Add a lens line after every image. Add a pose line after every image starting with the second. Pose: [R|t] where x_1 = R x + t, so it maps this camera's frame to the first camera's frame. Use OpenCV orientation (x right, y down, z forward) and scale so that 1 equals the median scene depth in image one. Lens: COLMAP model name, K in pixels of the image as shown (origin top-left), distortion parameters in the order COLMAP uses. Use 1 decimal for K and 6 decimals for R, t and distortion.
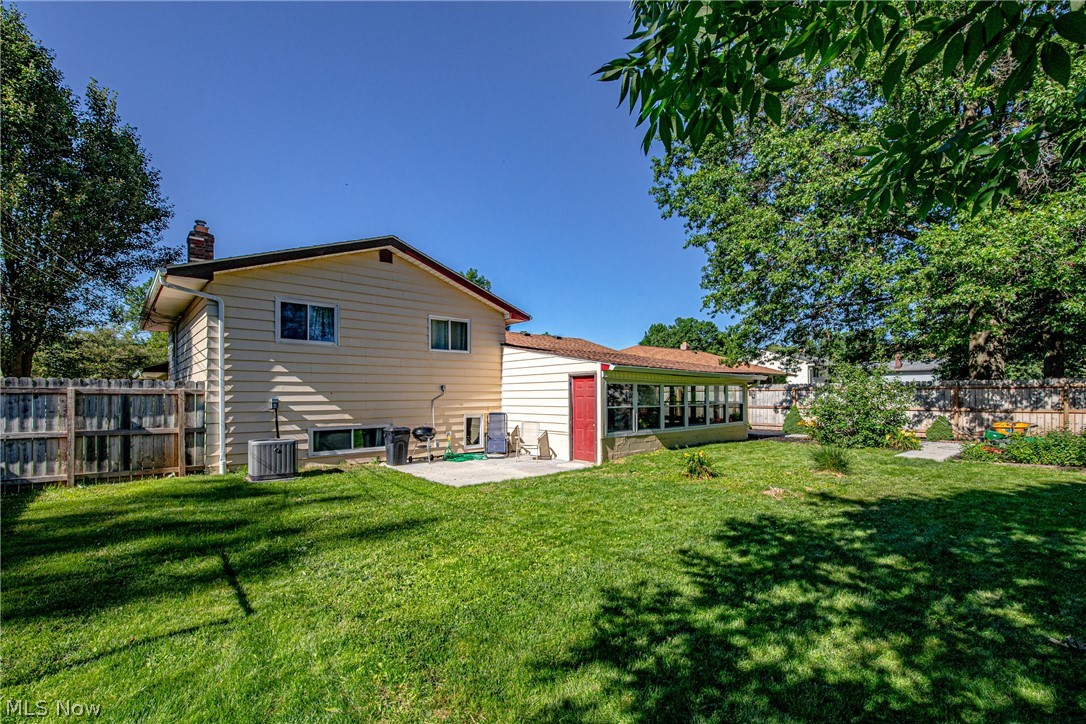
lens RADIAL K [[477.2, 0, 545.1], [0, 477.2, 381.2], [0, 0, 1]] dist [-0.000979, -0.011618]
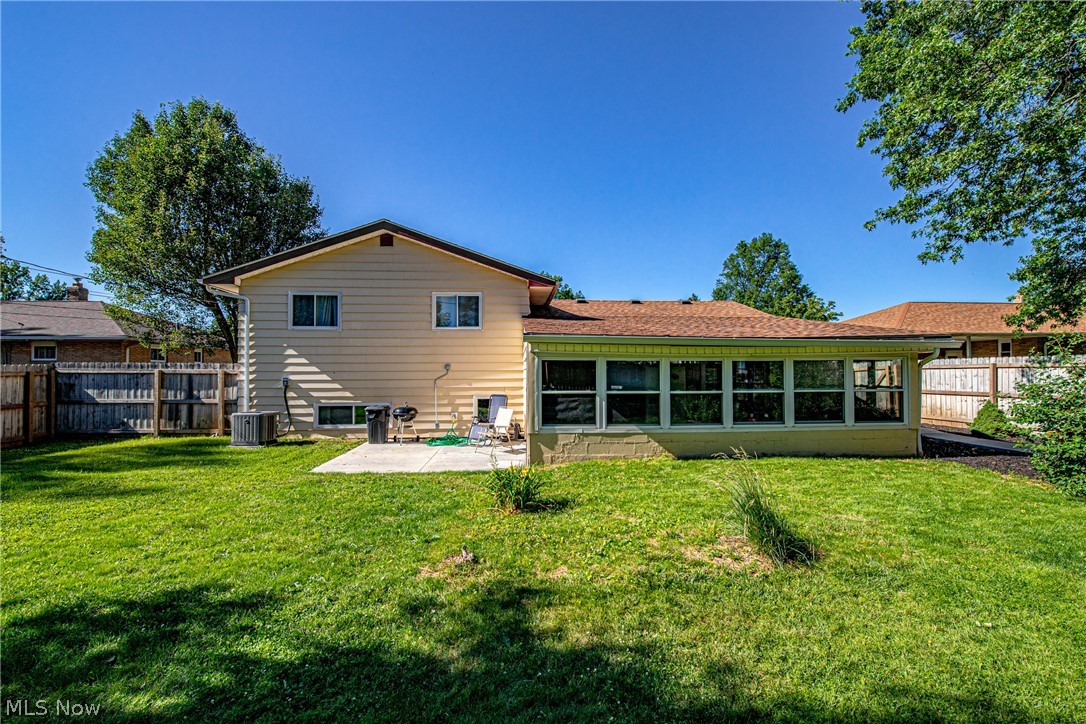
lens RADIAL K [[468.5, 0, 543.0], [0, 468.5, 362.0], [0, 0, 1]] dist [-0.000869, -0.010374]
pose [[0.790807, -0.012144, -0.611946, 0.597503], [0.017027, 0.999853, 0.002162, 0.006011], [0.611829, -0.012130, 0.790897, 0.434954]]
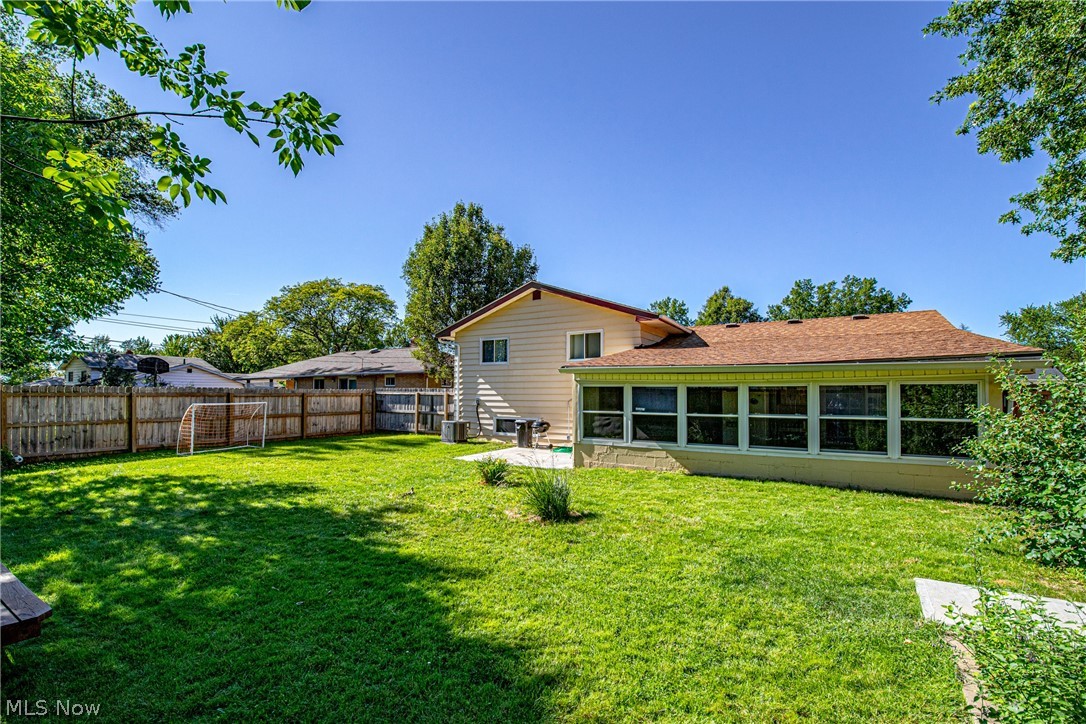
lens RADIAL K [[477.2, 0, 545.1], [0, 477.2, 381.2], [0, 0, 1]] dist [-0.000979, -0.011618]
pose [[0.299586, -0.021945, -0.953817, 1.051346], [0.020902, 0.999646, -0.016434, 0.008257], [0.953840, -0.015013, 0.299939, 0.659901]]
